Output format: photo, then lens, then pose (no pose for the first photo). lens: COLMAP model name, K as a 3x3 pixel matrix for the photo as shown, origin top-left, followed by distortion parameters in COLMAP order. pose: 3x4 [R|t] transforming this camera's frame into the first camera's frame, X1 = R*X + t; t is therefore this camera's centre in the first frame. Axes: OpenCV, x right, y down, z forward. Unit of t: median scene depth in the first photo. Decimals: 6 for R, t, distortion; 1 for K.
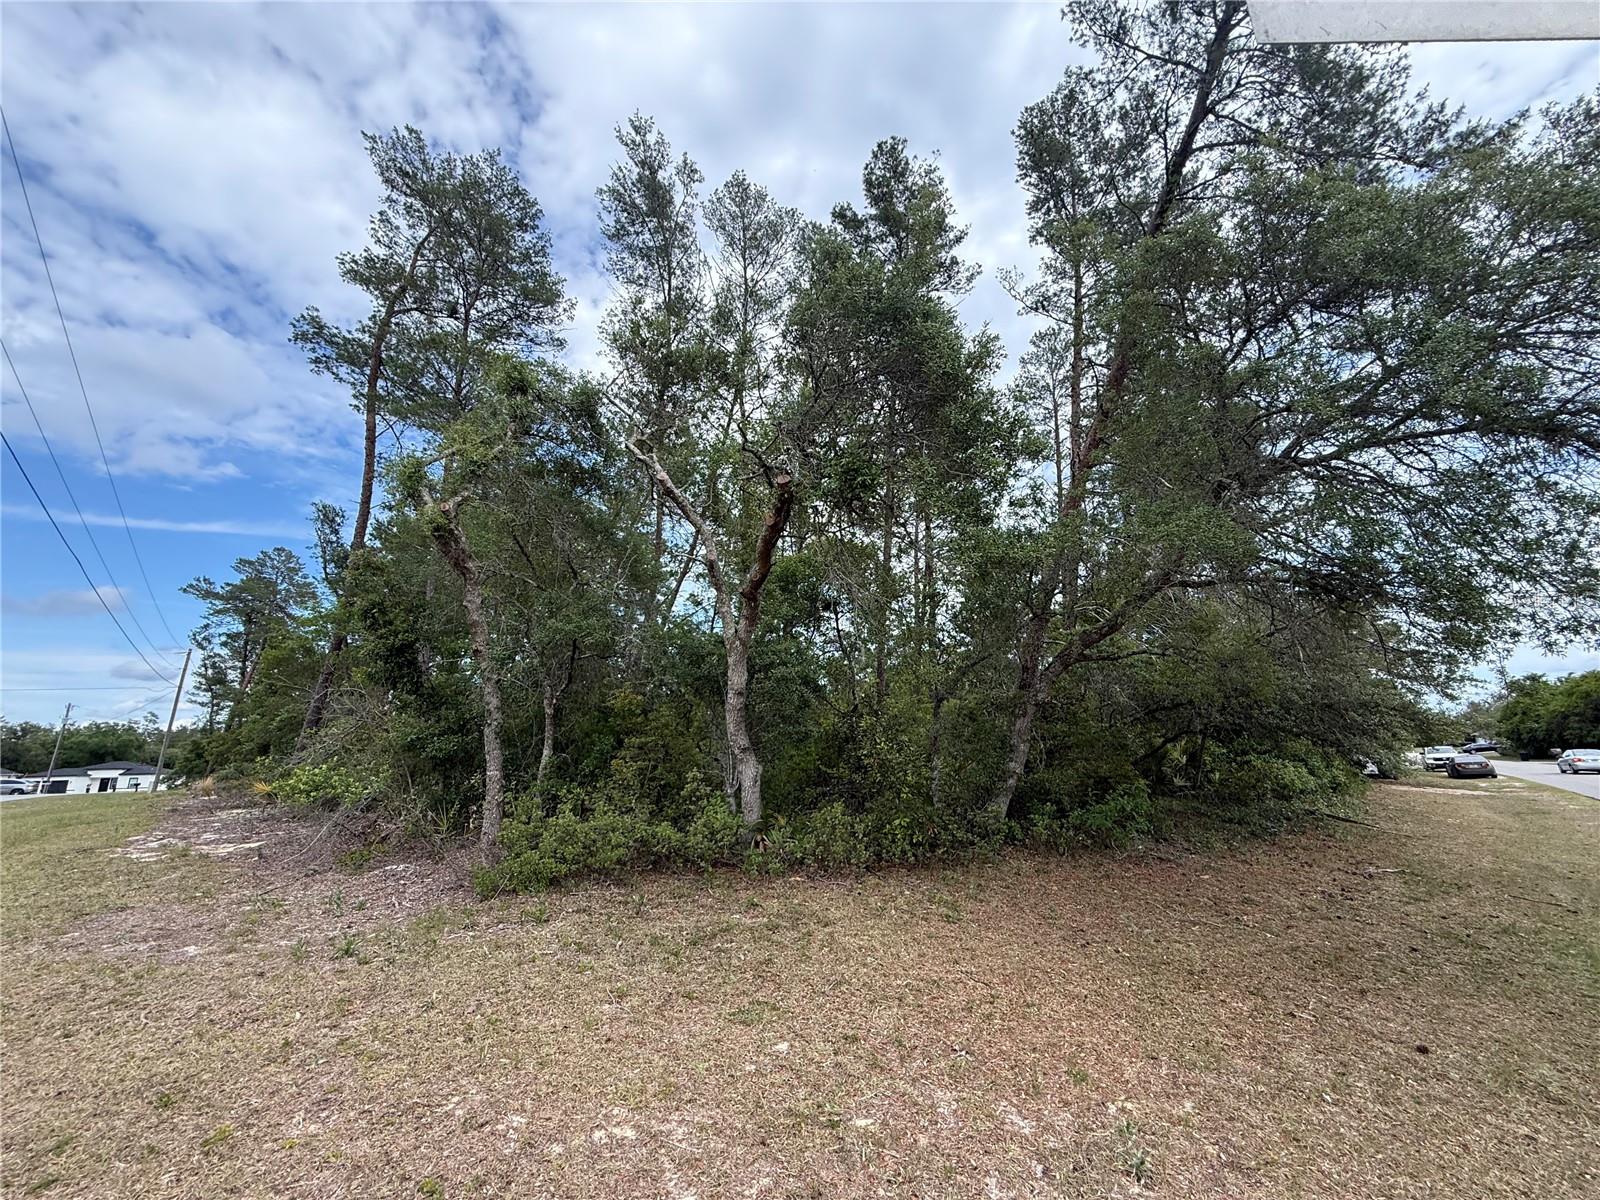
lens RADIAL K [[642.2, 0, 795.9], [0, 642.2, 603.9], [0, 0, 1]] dist [0.001584, 0.000668]
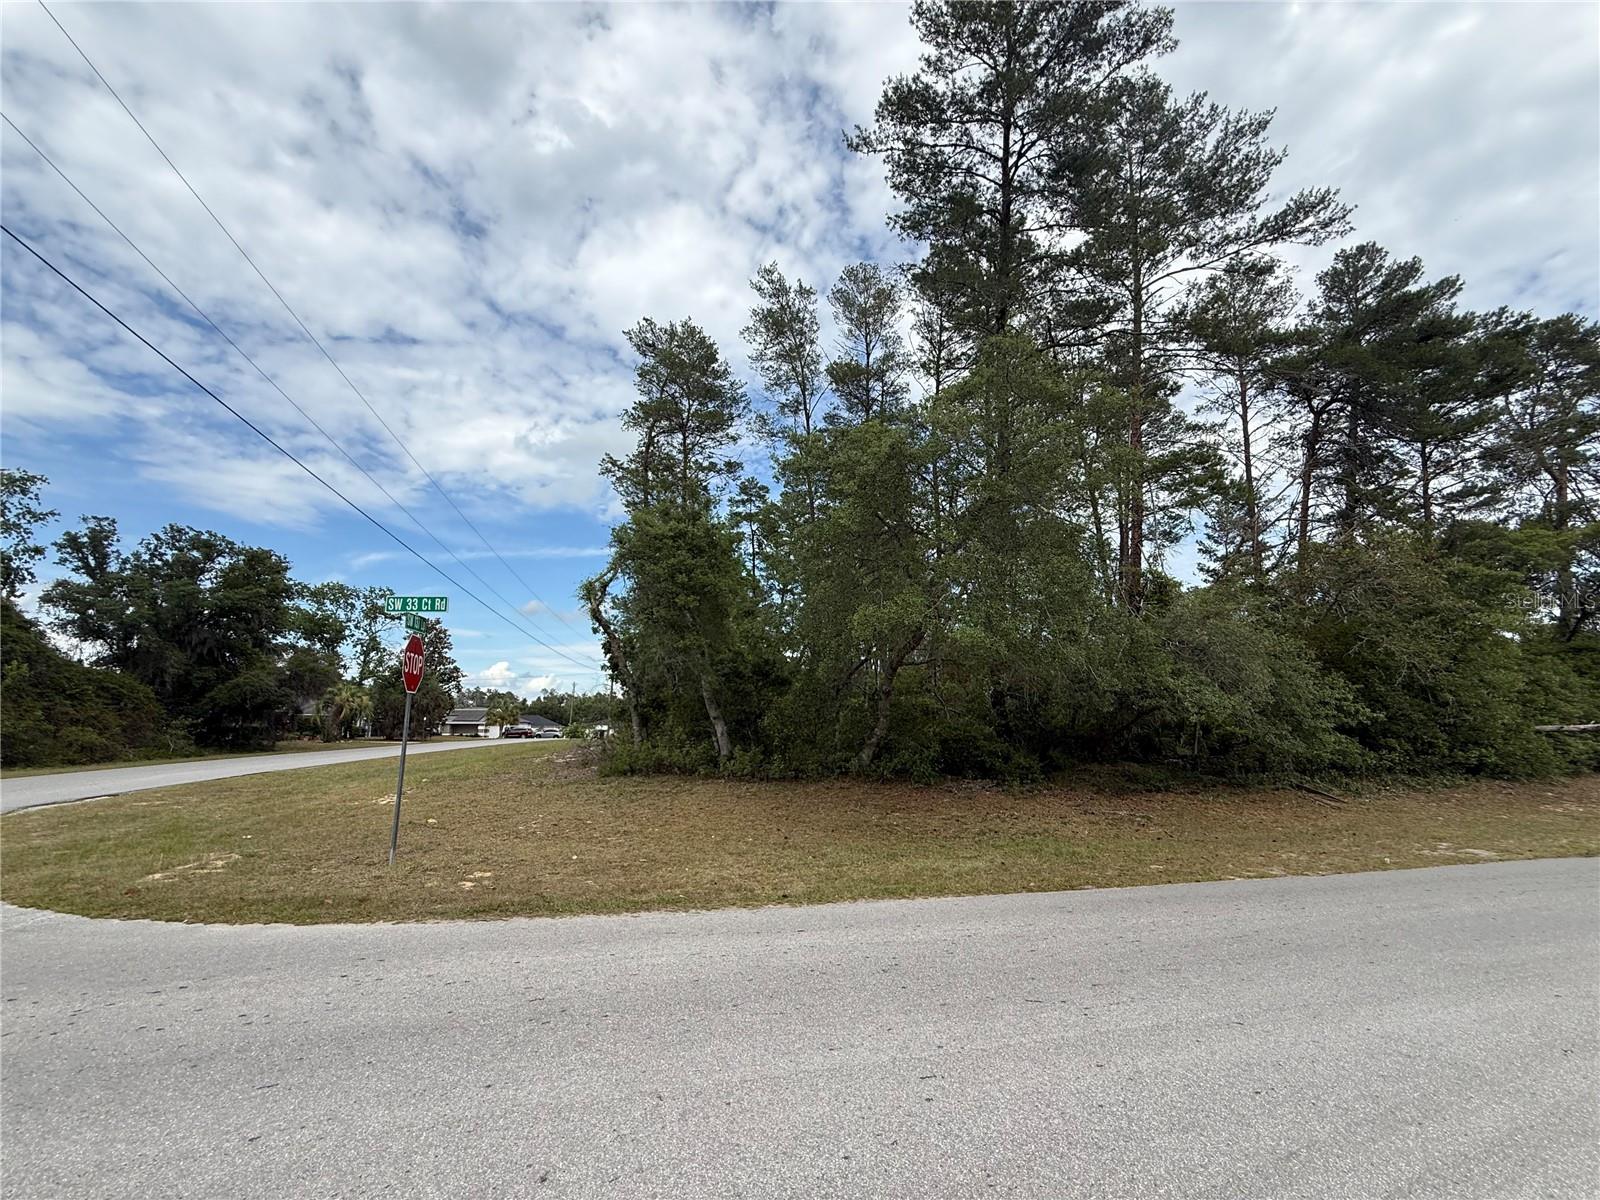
lens RADIAL K [[644.2, 0, 798.5], [0, 644.2, 606.1], [0, 0, 1]] dist [0.003032, 0.000105]
pose [[0.846714, -0.033293, -0.531005, 0.107534], [0.048983, 0.998679, 0.015490, -0.004716], [0.529788, -0.039126, 0.847227, -0.035987]]
